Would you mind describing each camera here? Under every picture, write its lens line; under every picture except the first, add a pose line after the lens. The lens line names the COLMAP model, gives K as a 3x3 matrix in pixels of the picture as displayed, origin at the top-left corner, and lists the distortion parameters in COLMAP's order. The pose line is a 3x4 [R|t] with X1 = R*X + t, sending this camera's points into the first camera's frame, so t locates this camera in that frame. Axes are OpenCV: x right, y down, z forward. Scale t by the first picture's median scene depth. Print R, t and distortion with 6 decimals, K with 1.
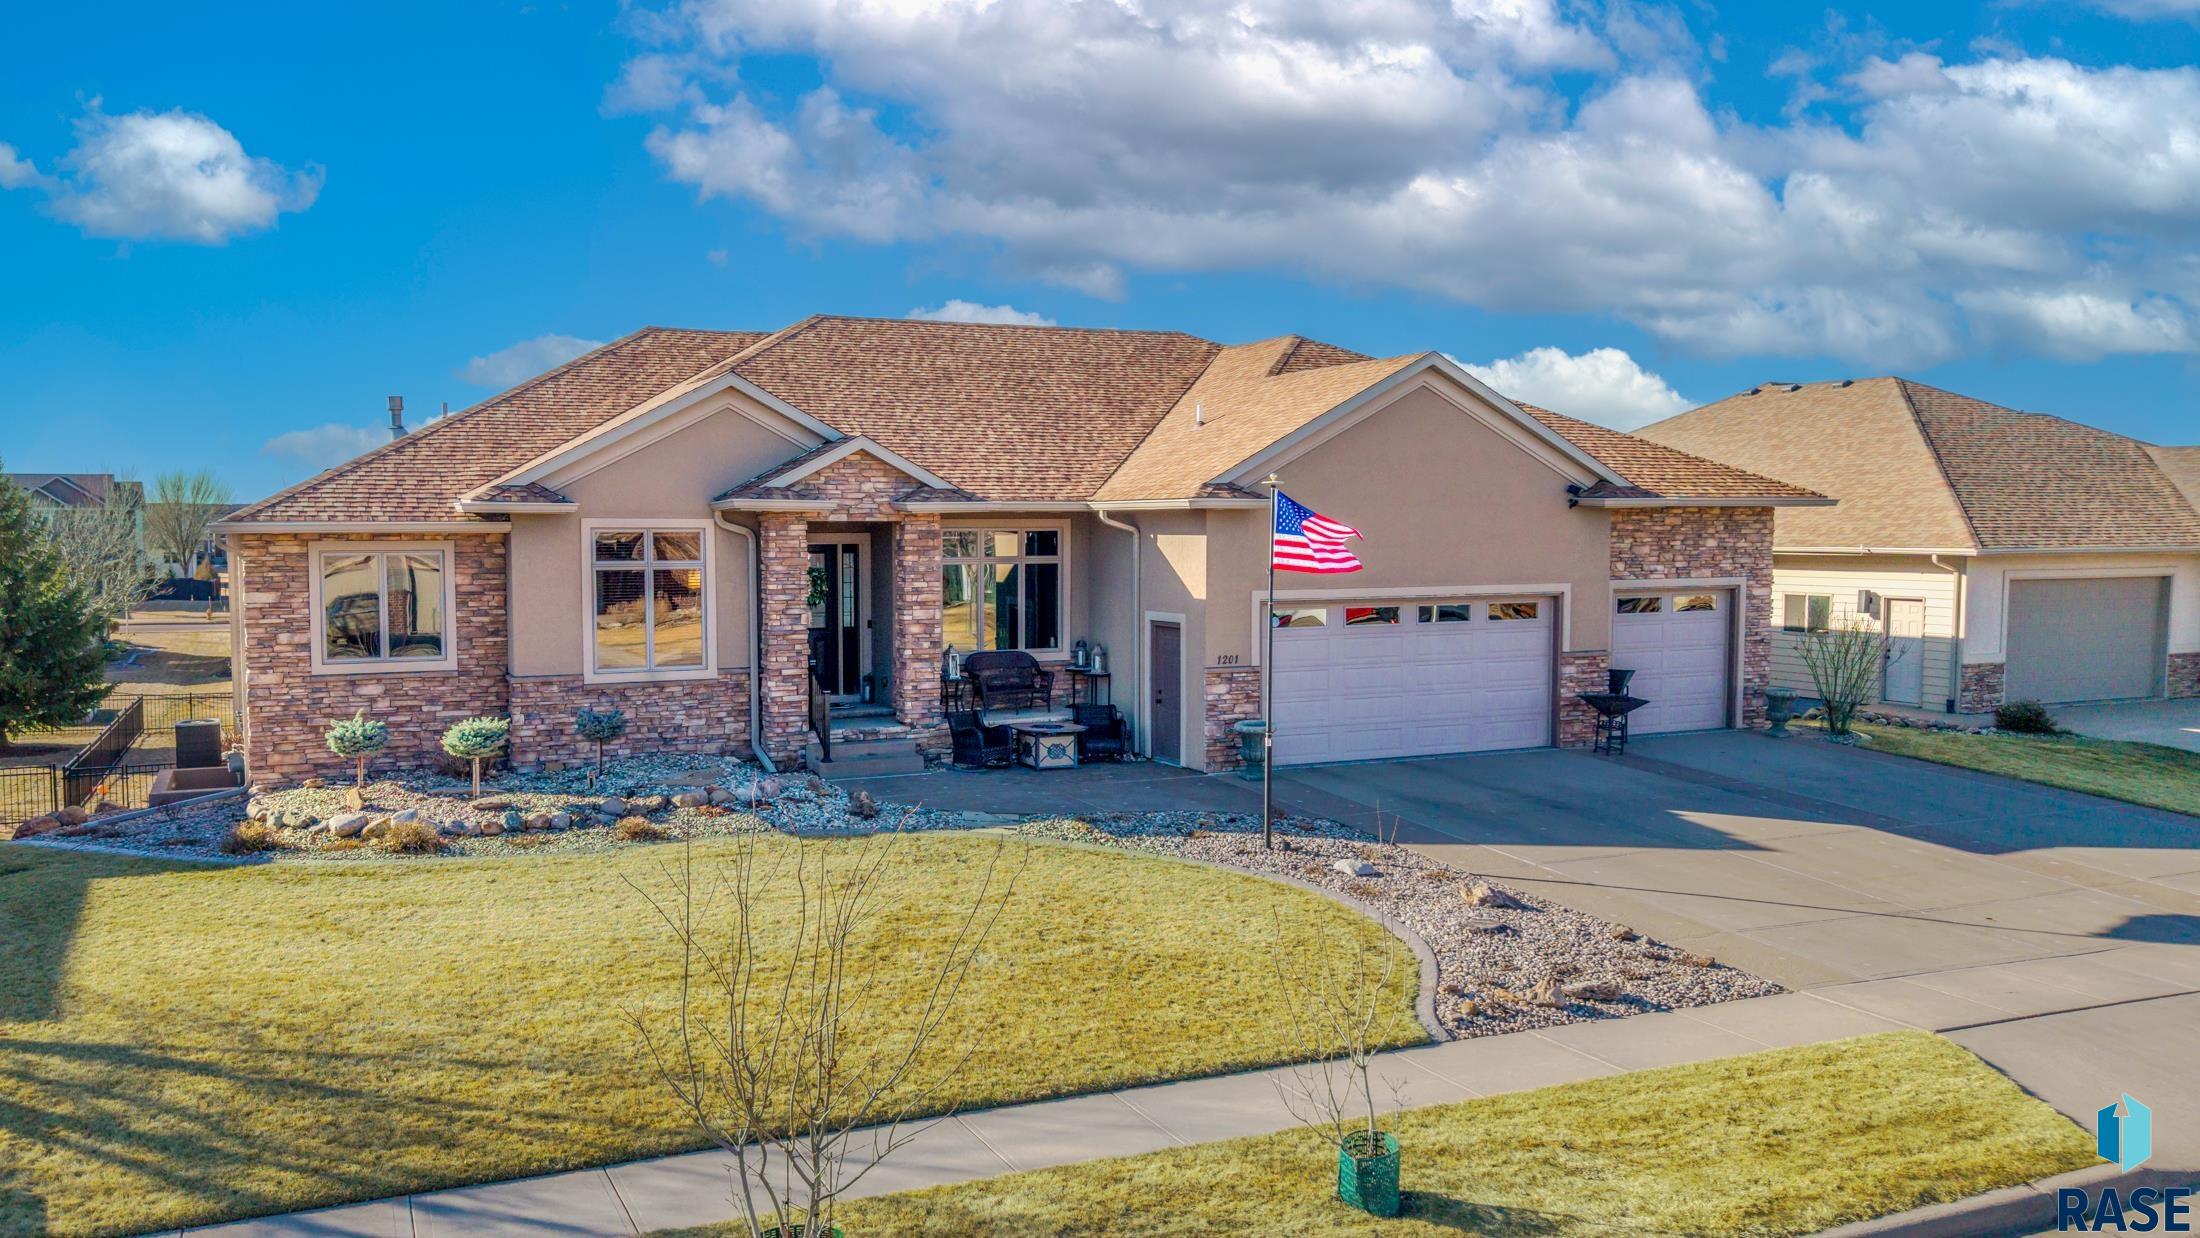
lens RADIAL K [[1474.4, 0, 1100.0], [0, 1474.4, 619.0], [0, 0, 1]] dist [0.061799, -0.061464]
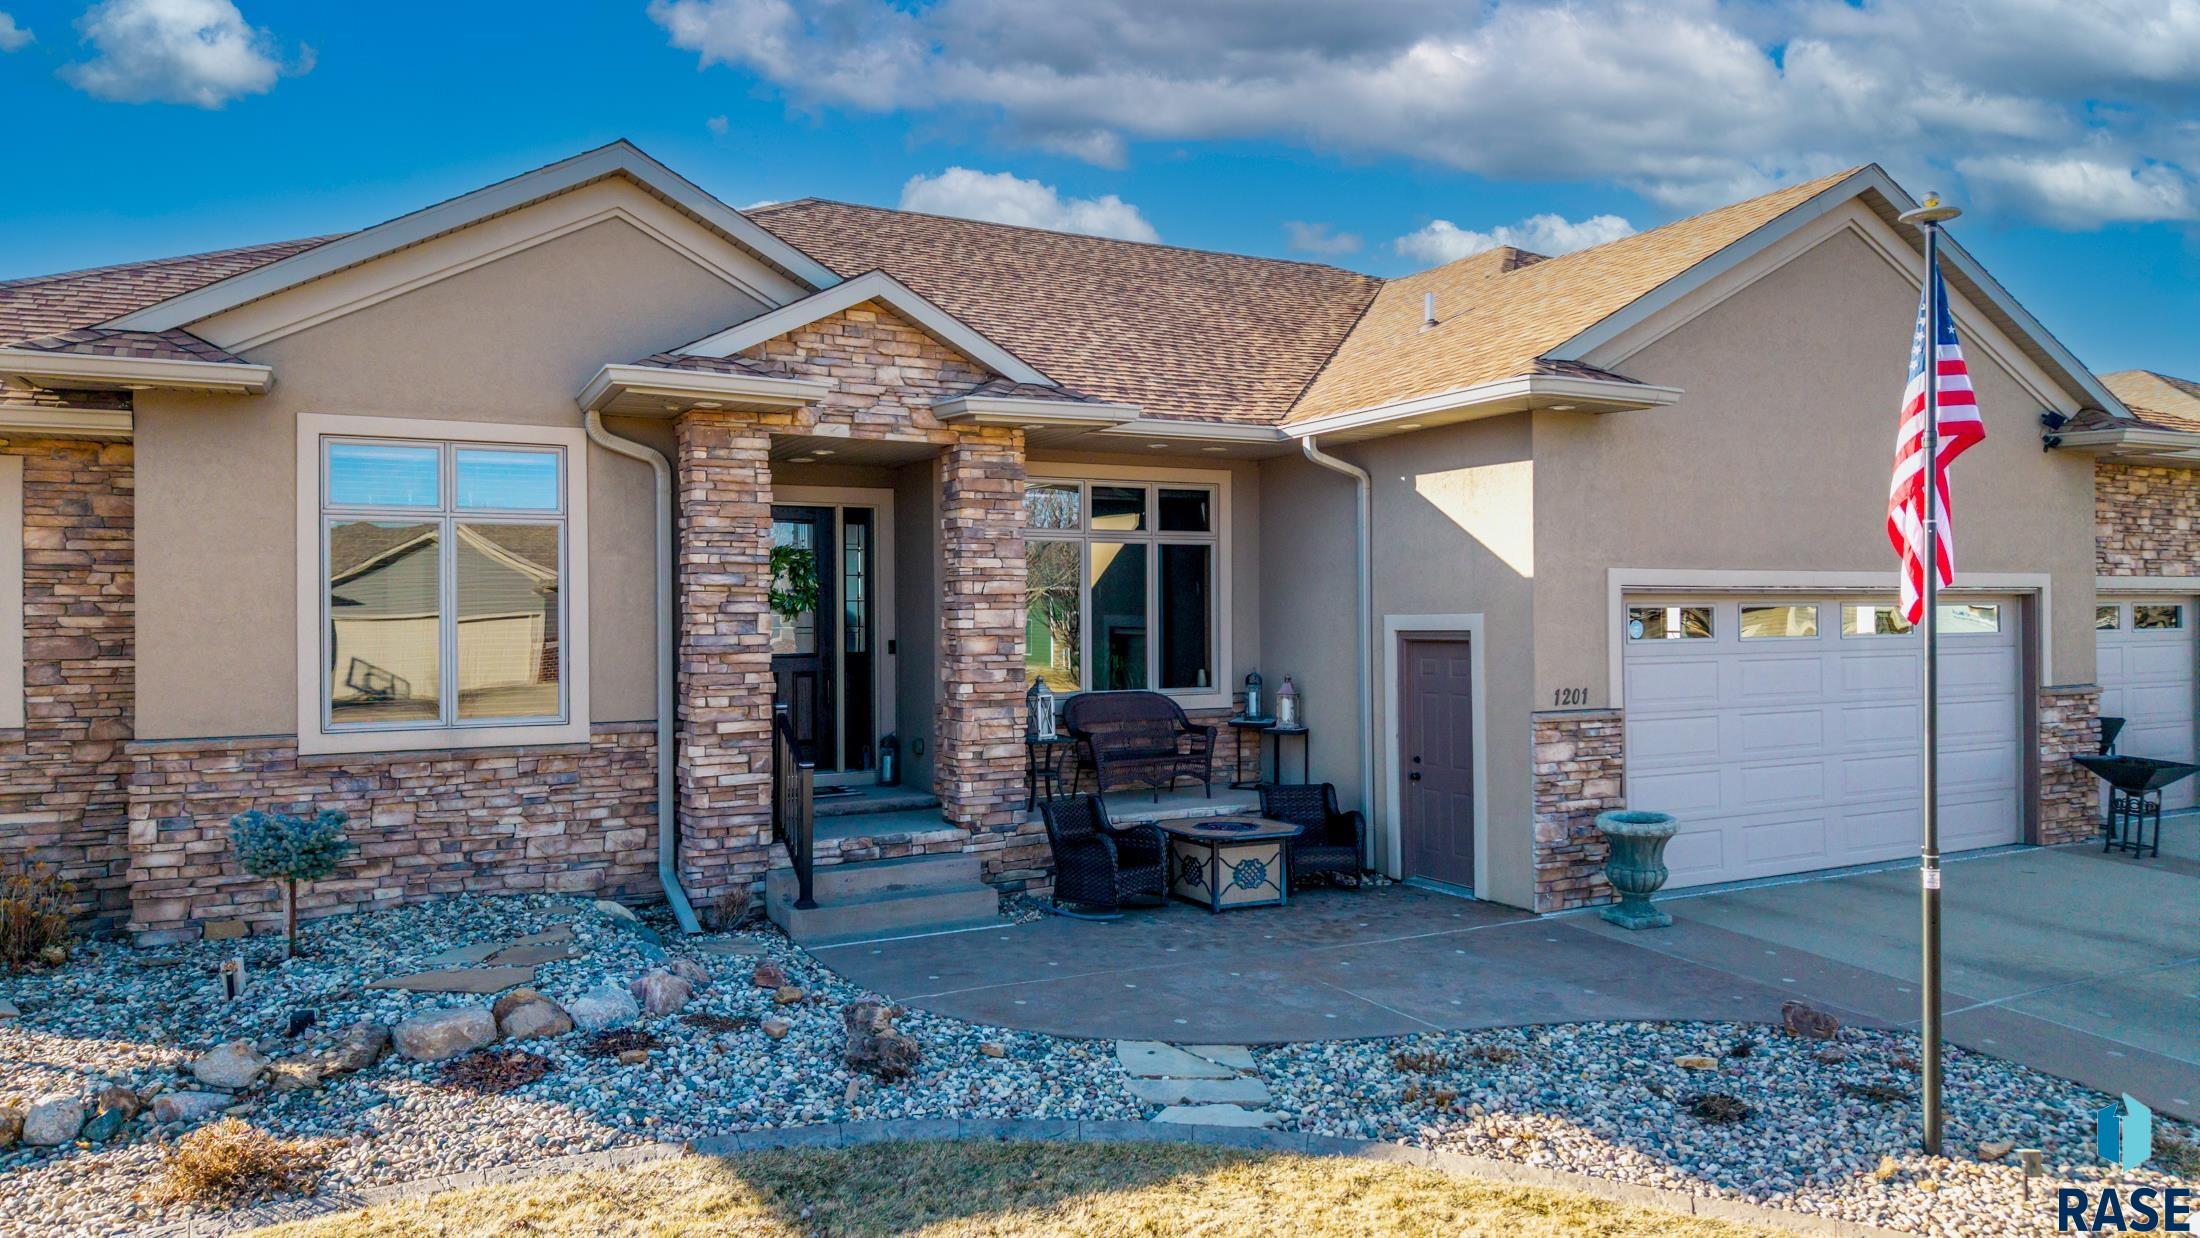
lens RADIAL K [[1488.2, 0, 1194.2], [0, 1488.2, 611.1], [0, 0, 1]] dist [0.051625, -0.073933]
pose [[0.998792, -0.006764, 0.048674, -0.073712], [0.009378, 0.998514, -0.053676, 0.024027], [-0.048238, 0.054068, 0.997371, 0.458867]]
